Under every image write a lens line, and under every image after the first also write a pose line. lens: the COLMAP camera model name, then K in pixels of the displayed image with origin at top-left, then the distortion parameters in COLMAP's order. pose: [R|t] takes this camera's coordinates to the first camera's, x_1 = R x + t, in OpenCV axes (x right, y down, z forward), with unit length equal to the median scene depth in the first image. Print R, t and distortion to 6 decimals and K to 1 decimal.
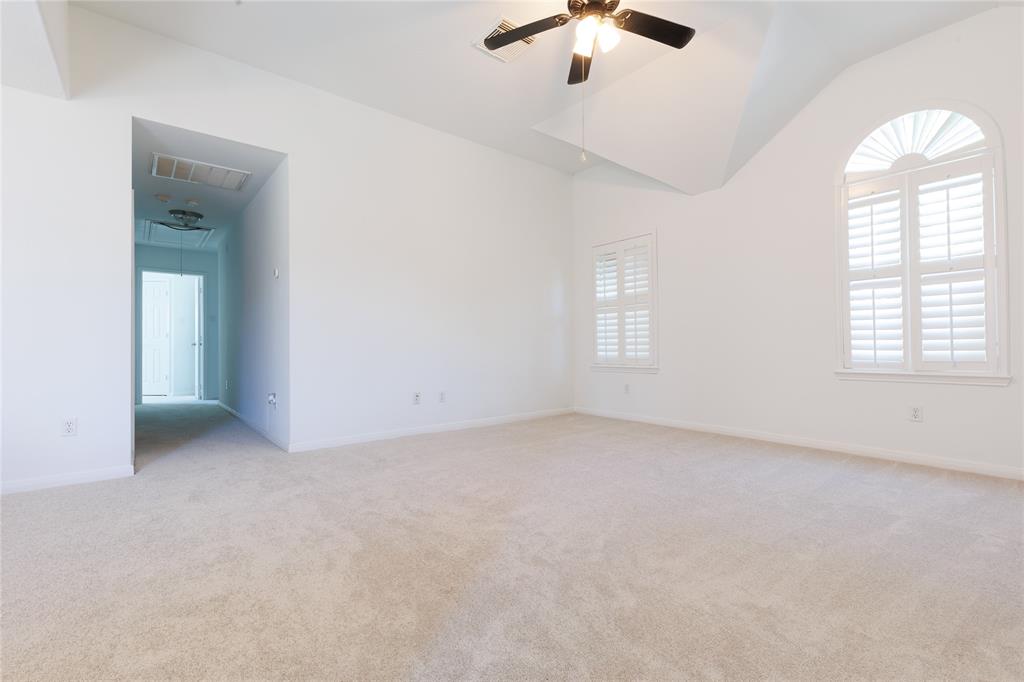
lens RADIAL K [[457.8, 0, 512.0], [0, 457.8, 341.0], [0, 0, 1]] dist [0.003593, 0.000012]
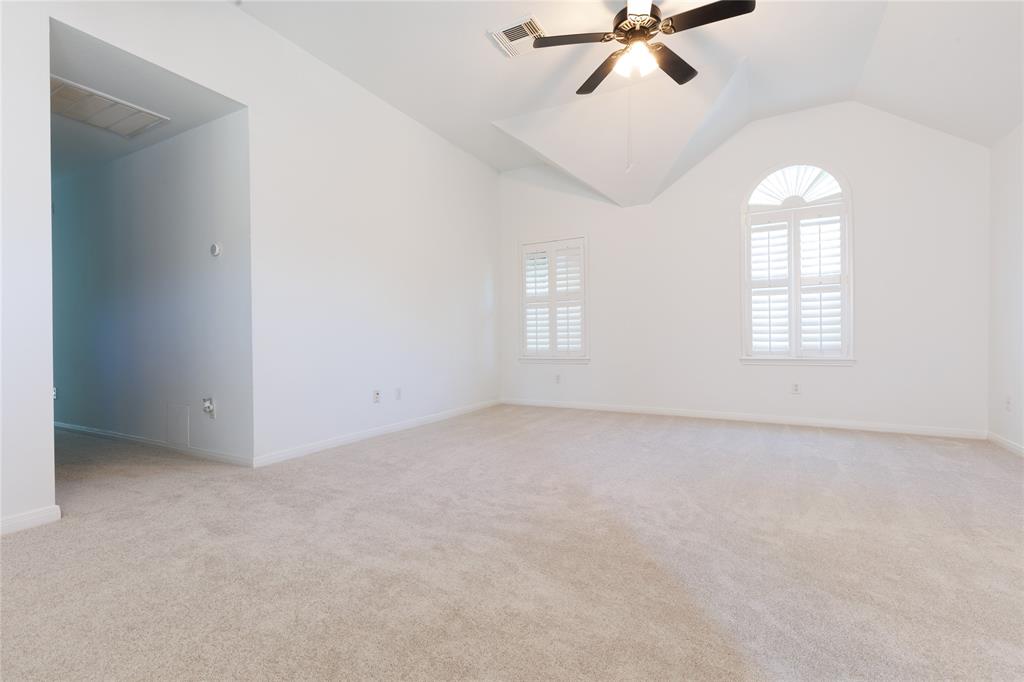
lens RADIAL K [[457.8, 0, 512.0], [0, 457.8, 341.0], [0, 0, 1]] dist [0.003593, 0.000012]
pose [[0.926047, -0.003566, 0.377391, -0.391485], [-0.001416, 0.999916, 0.012921, 0.002225], [-0.377405, -0.012500, 0.925964, 0.057312]]
